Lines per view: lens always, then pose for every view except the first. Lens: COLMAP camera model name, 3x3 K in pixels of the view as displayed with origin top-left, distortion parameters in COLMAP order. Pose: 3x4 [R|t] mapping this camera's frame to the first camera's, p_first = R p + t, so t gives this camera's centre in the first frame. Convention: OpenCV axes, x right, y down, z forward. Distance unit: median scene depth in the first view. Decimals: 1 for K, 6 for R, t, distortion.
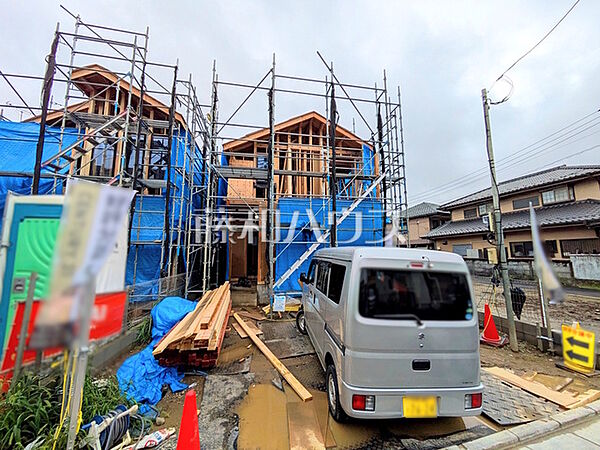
lens RADIAL K [[242.1, 0, 300.5], [0, 242.1, 227.0], [0, 0, 1]] dist [0.000583, 0.003116]
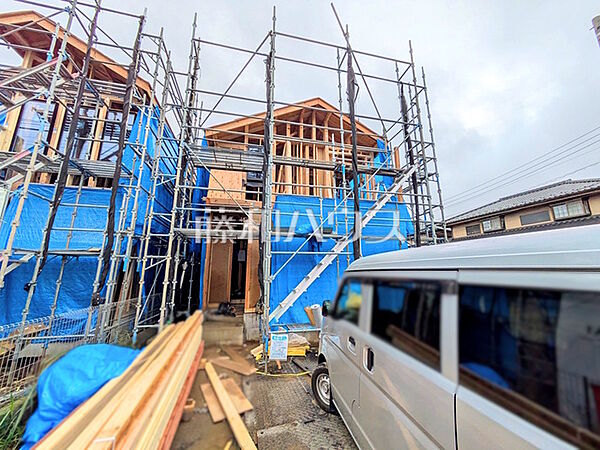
lens RADIAL K [[242.1, 0, 302.9], [0, 242.1, 226.6], [0, 0, 1]] dist [0.000583, 0.003116]
pose [[0.998428, 0.011768, 0.054806, -0.048622], [-0.007225, 0.996576, -0.082364, 0.039765], [-0.055587, 0.081839, 0.995094, 0.260331]]
